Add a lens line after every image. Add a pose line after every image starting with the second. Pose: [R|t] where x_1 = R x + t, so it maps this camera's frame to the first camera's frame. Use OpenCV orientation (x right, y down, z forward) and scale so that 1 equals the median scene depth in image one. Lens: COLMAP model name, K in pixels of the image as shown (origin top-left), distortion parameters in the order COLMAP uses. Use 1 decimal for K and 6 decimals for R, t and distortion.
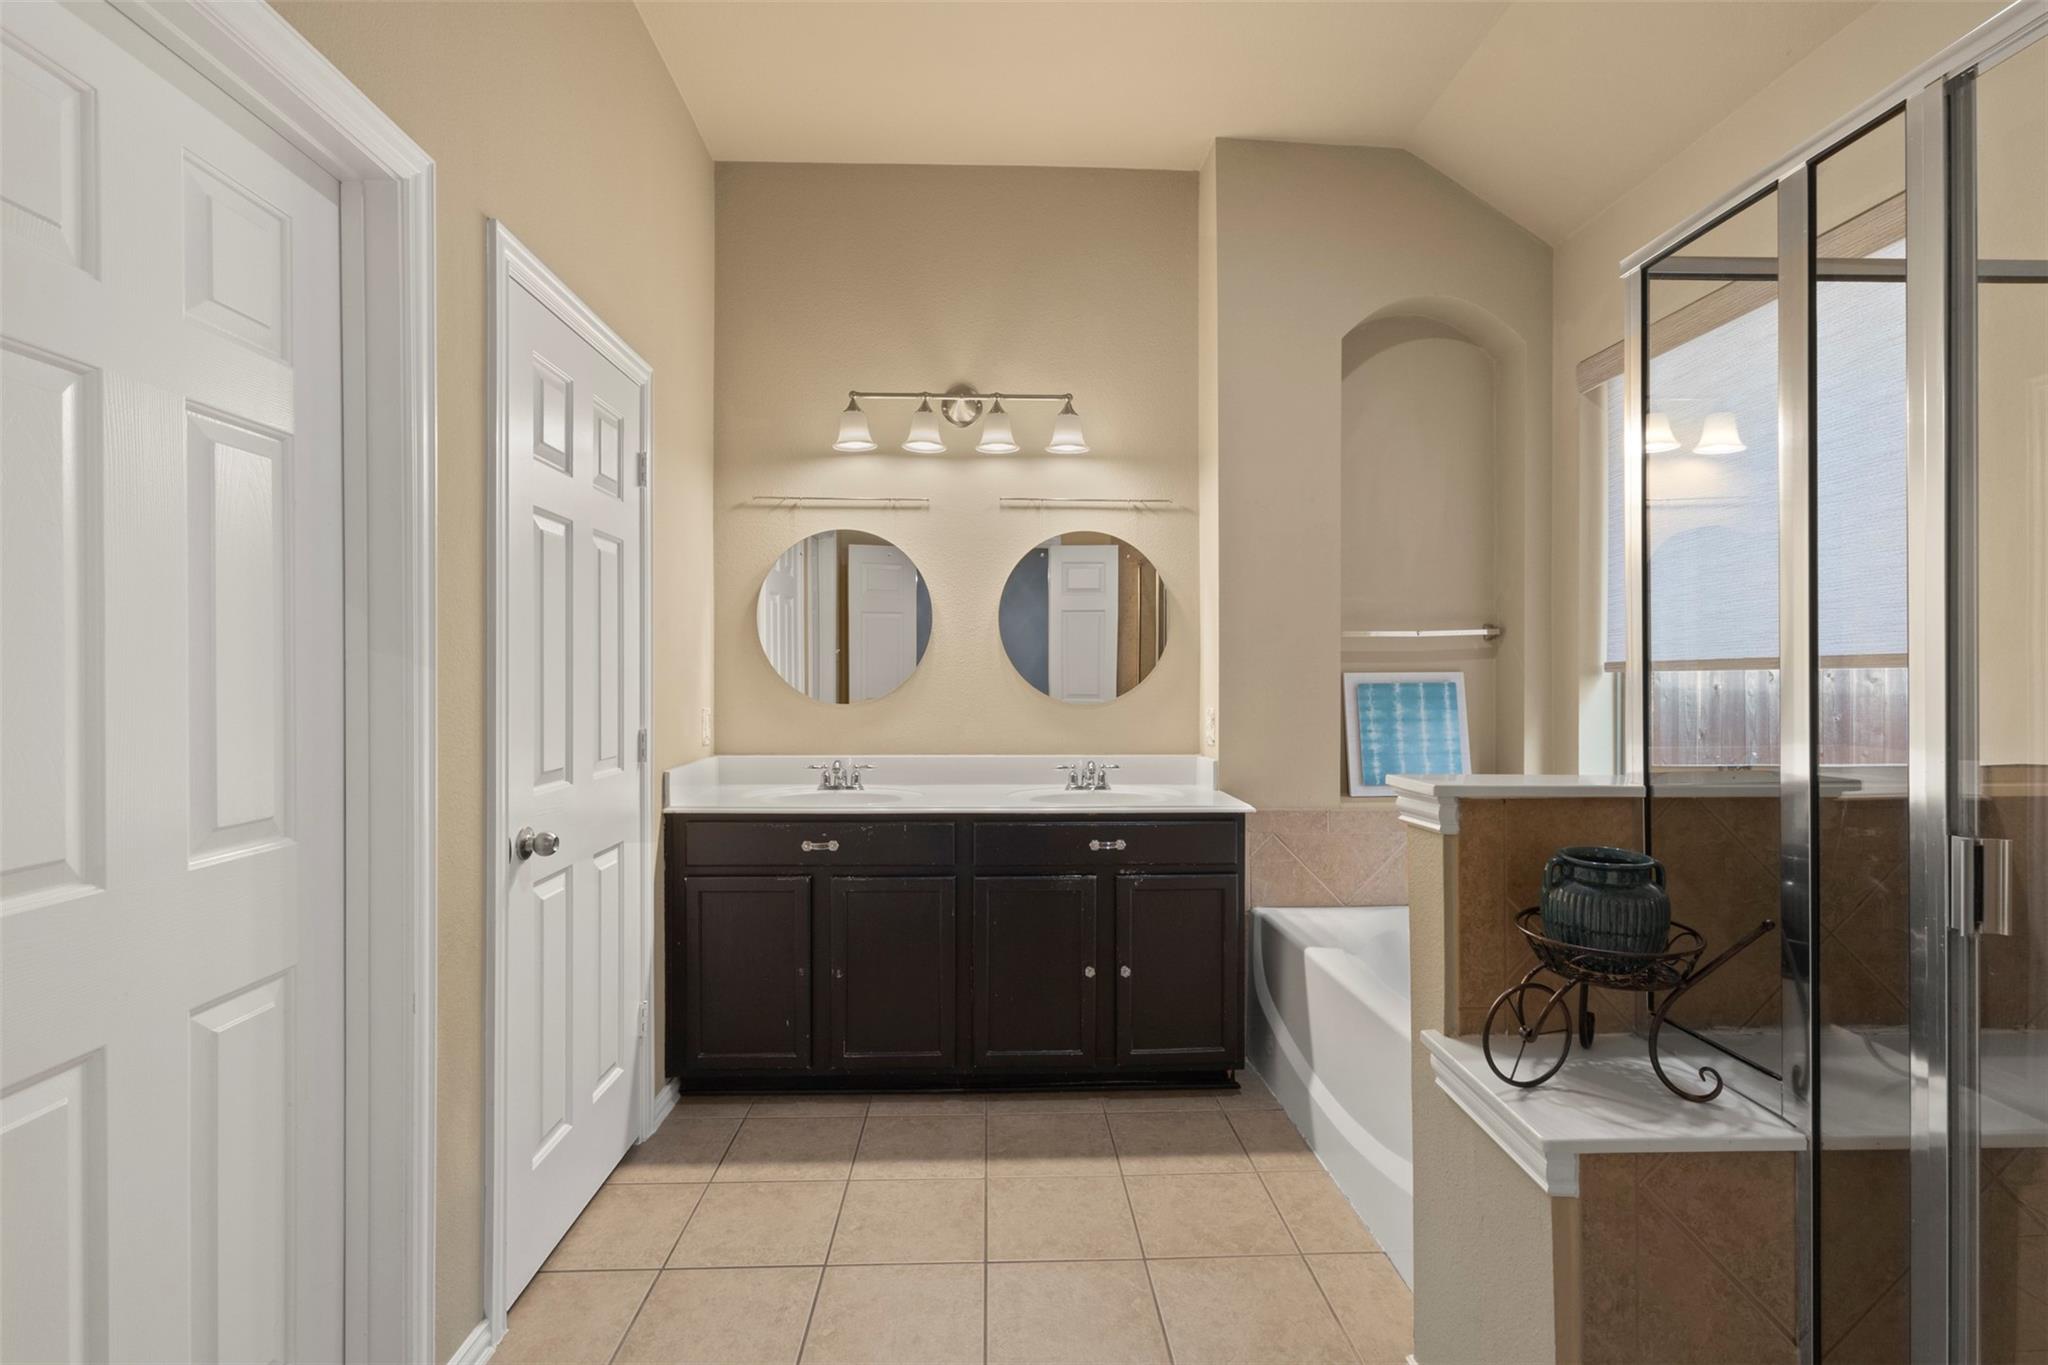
lens RADIAL K [[944.1, 0, 1032.9], [0, 944.1, 674.8], [0, 0, 1]] dist [0.000069, 0.002095]
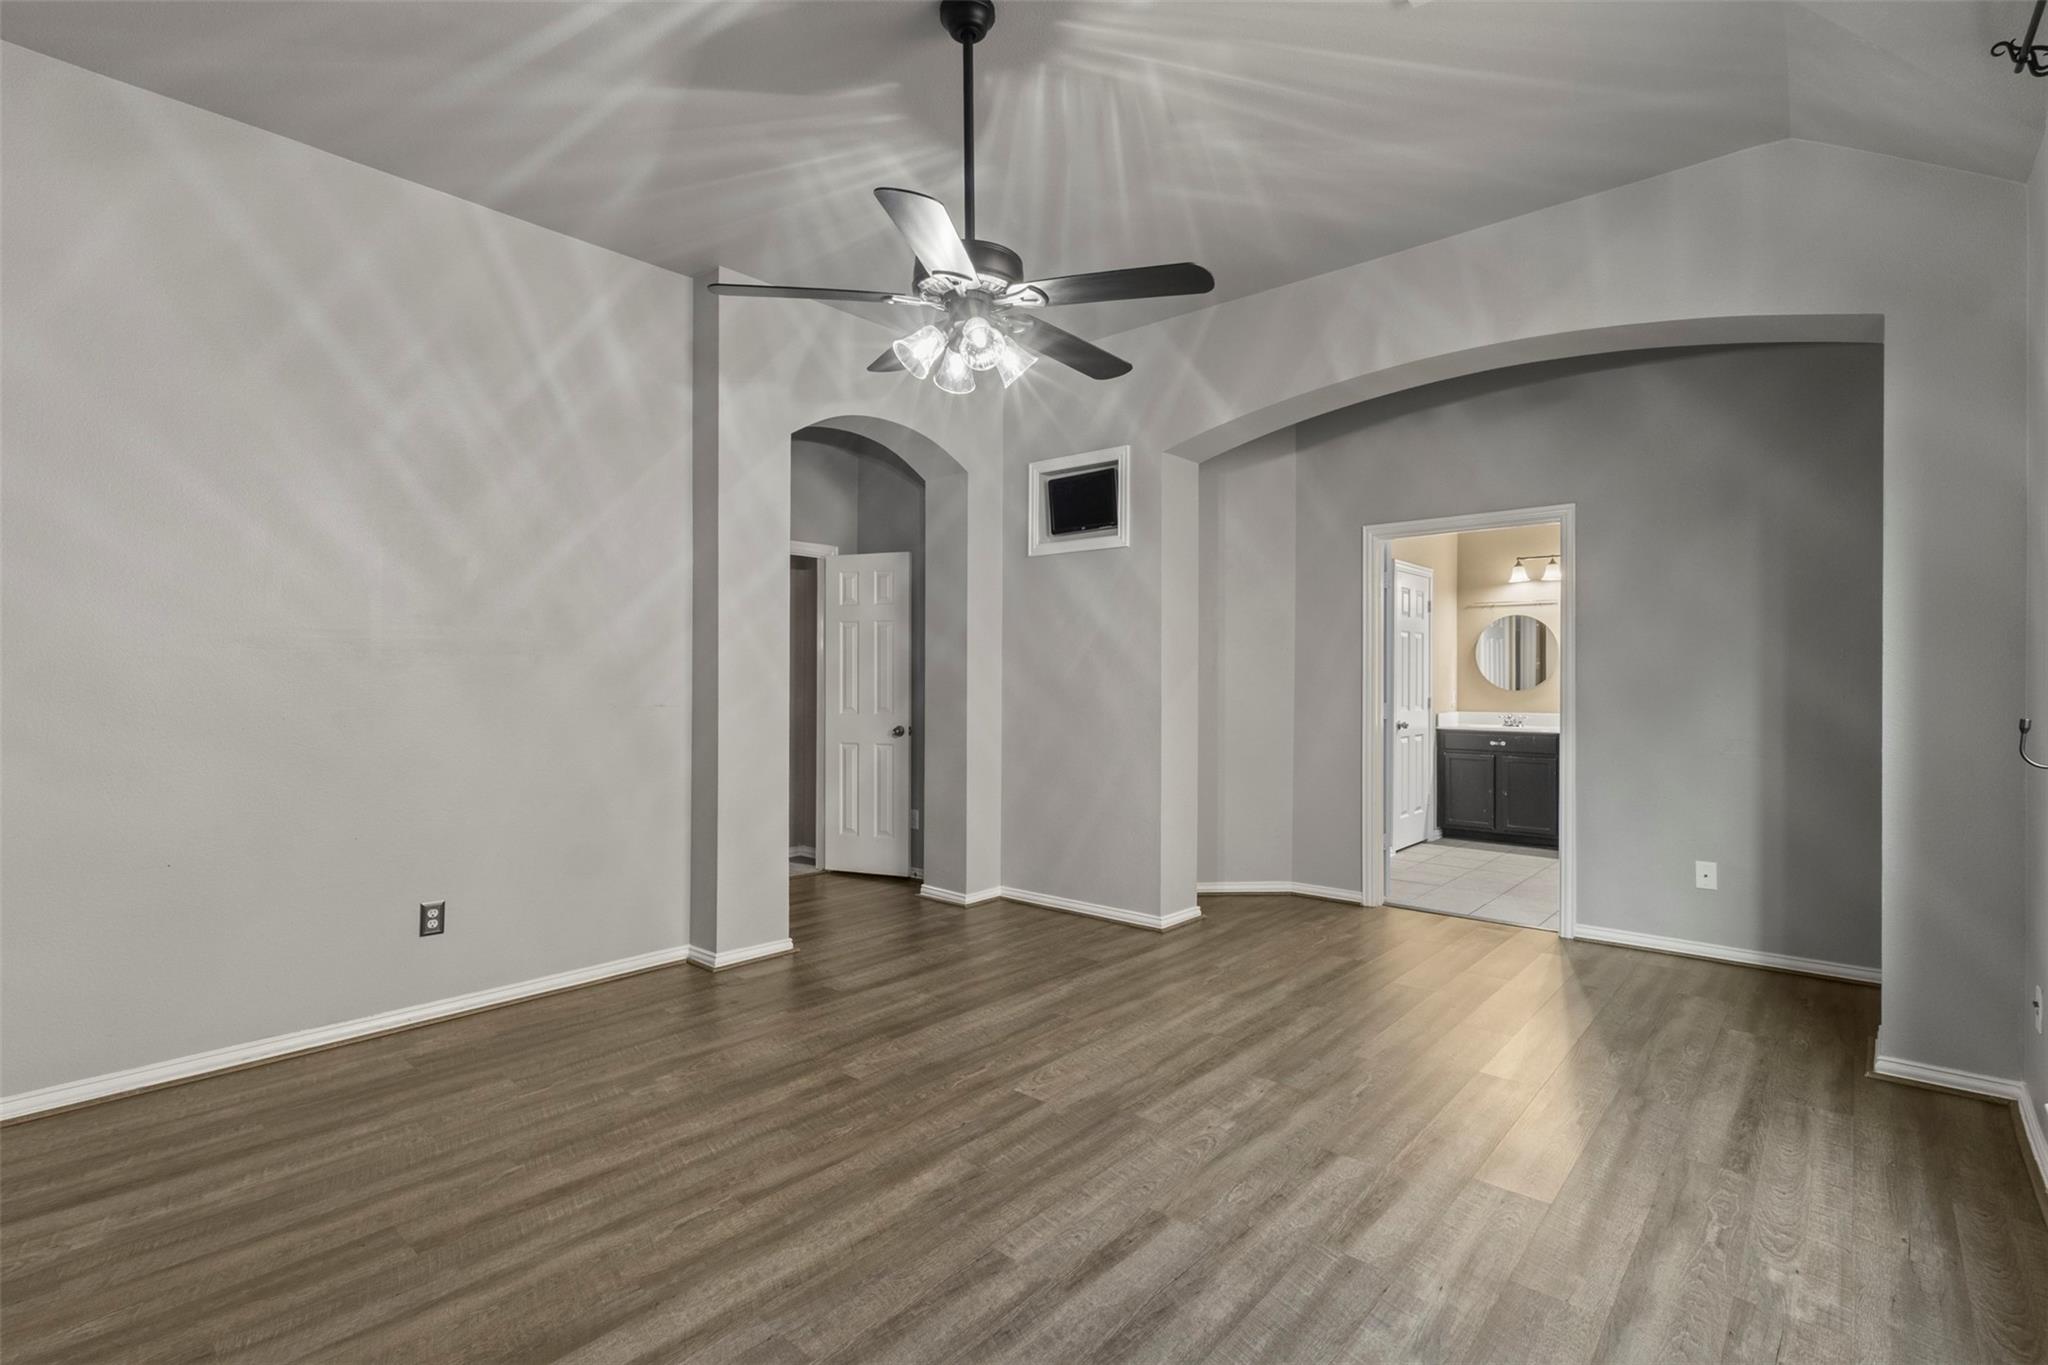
lens RADIAL K [[944.1, 0, 1025.0], [0, 944.1, 677.4], [0, 0, 1]] dist [0.000069, 0.002095]
pose [[0.718097, 0.000530, -0.695943, 0.564495], [-0.001361, 0.999999, -0.000643, 0.002001], [0.695942, 0.001409, 0.718096, -1.545828]]
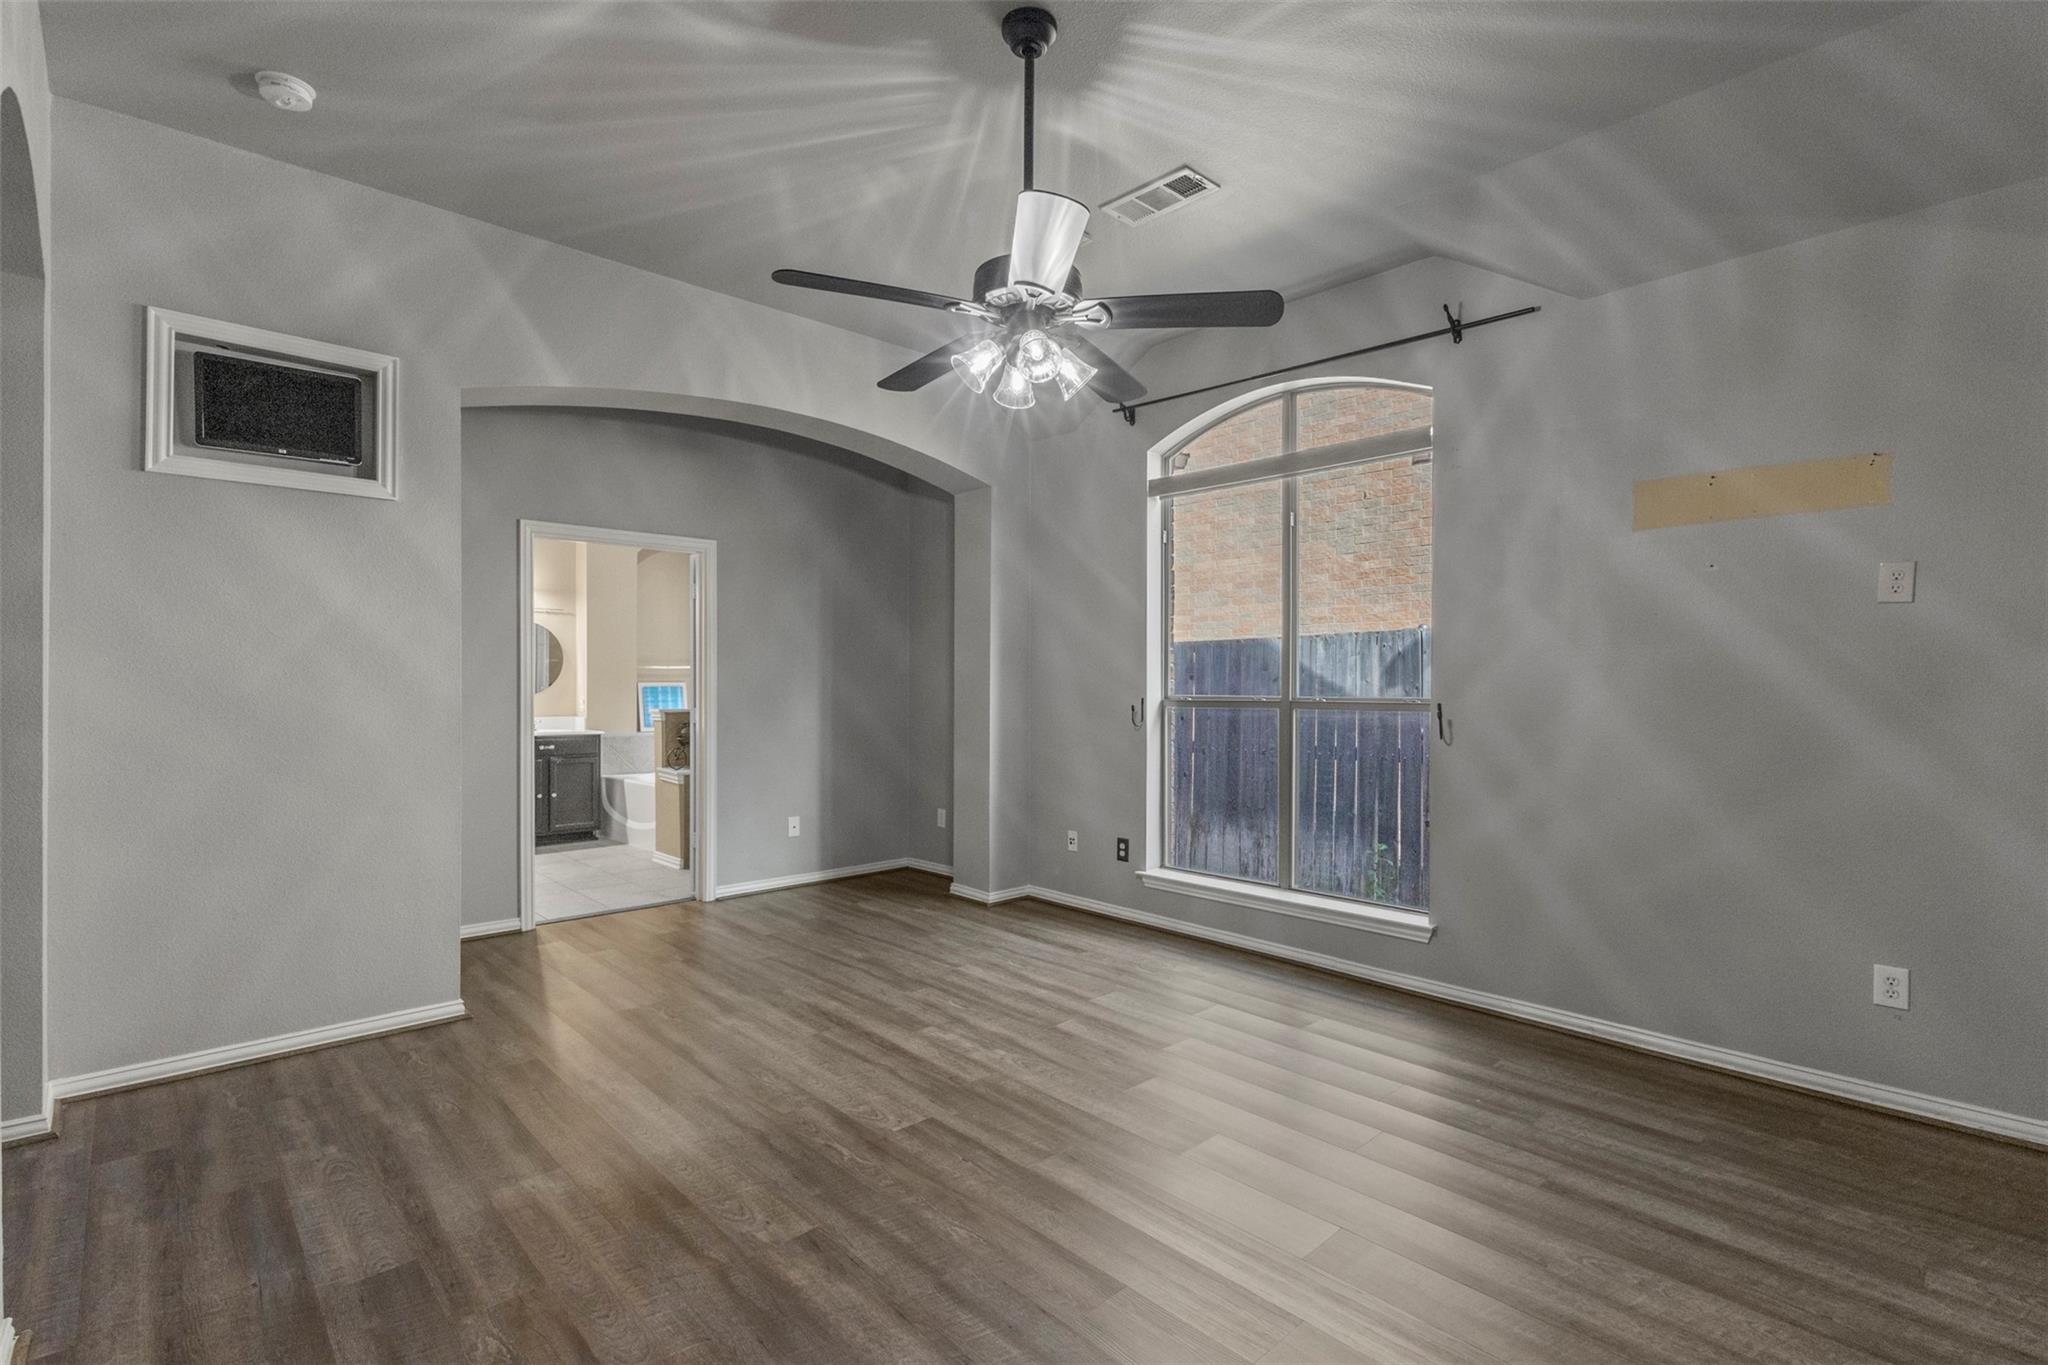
lens RADIAL K [[944.1, 0, 1008.1], [0, 944.1, 692.1], [0, 0, 1]] dist [0.000069, 0.002095]
pose [[0.769726, -0.002516, 0.638370, -0.534956], [-0.005083, 0.999936, 0.010070, -0.007241], [-0.638355, -0.010996, 0.769664, -1.617334]]
